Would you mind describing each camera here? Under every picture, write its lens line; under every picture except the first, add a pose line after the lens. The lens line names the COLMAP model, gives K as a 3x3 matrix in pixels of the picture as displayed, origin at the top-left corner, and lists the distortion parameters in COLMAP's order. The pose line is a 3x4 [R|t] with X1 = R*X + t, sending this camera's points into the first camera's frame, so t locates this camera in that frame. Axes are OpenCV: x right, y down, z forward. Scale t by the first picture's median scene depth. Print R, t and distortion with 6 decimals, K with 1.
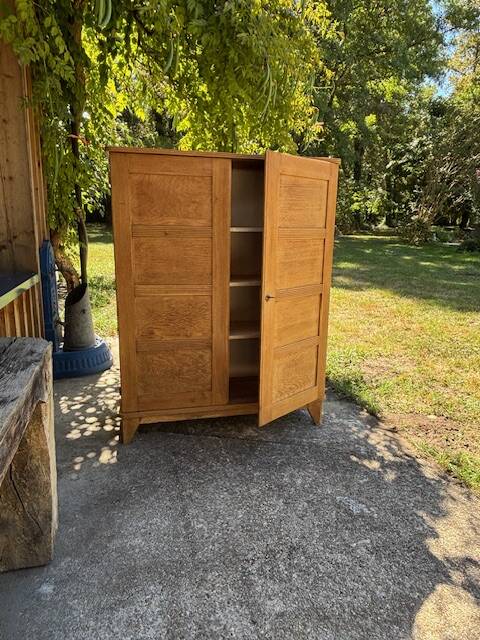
lens RADIAL K [[431.7, 0, 240.6], [0, 431.7, 317.1], [0, 0, 1]] dist [-0.000833, -0.017890]
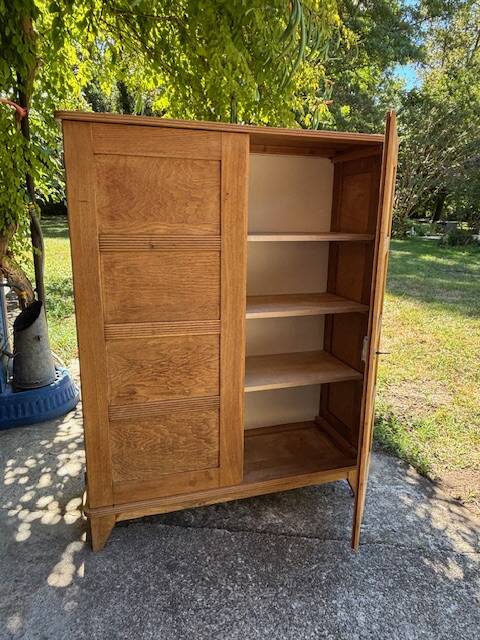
lens RADIAL K [[431.7, 0, 242.5], [0, 431.7, 314.6], [0, 0, 1]] dist [-0.000833, -0.017890]
pose [[0.997493, -0.015618, 0.069017, -0.065637], [0.014779, 0.999811, 0.012649, -0.075969], [-0.069202, -0.011597, 0.997535, 0.261872]]
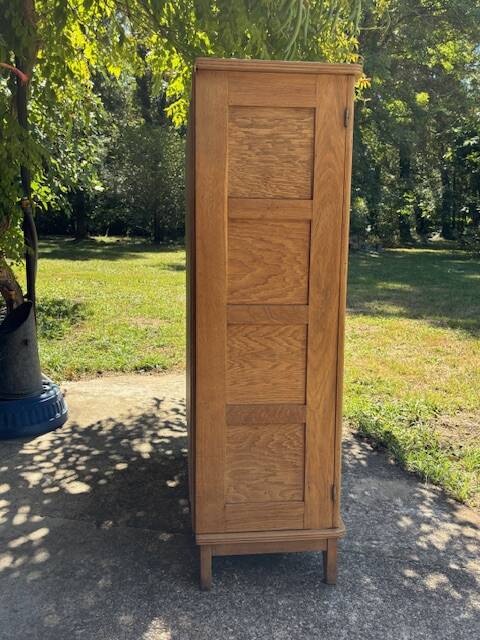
lens RADIAL K [[569.2, 0, 236.6], [0, 569.2, 321.5], [0, 0, 1]] dist [0.011118, -0.006321]
pose [[0.999677, 0.000320, -0.025420, -0.006388], [-0.001968, 0.997894, -0.064829, 0.014495], [0.025346, 0.064858, 0.997573, 0.126948]]
